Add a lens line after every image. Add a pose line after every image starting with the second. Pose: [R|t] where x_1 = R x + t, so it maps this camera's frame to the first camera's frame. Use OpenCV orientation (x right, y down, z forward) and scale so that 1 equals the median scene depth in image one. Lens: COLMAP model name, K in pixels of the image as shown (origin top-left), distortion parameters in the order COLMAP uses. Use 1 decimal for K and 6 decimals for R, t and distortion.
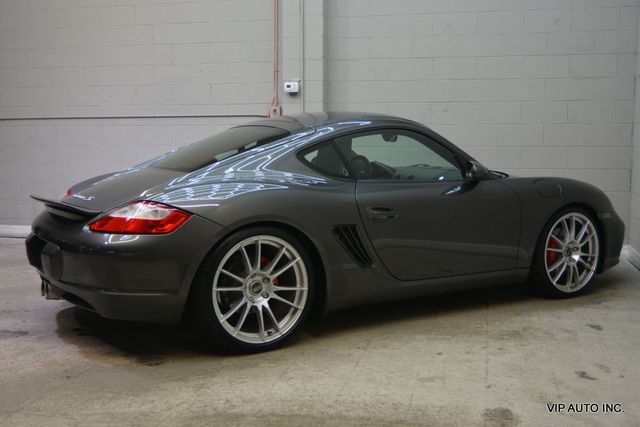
lens RADIAL K [[765.0, 0, 320.0], [0, 765.0, 213.5], [0, 0, 1]] dist [-0.014092, -0.003320]
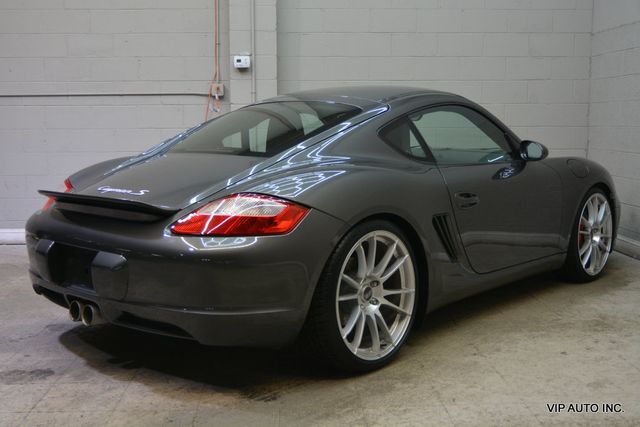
lens RADIAL K [[765.0, 0, 320.0], [0, 765.0, 213.5], [0, 0, 1]] dist [-0.014092, -0.003320]
pose [[0.961004, -0.036806, 0.274075, -0.331394], [0.032038, 0.999248, 0.021854, -0.009246], [-0.274673, -0.012221, 0.961460, 0.196386]]
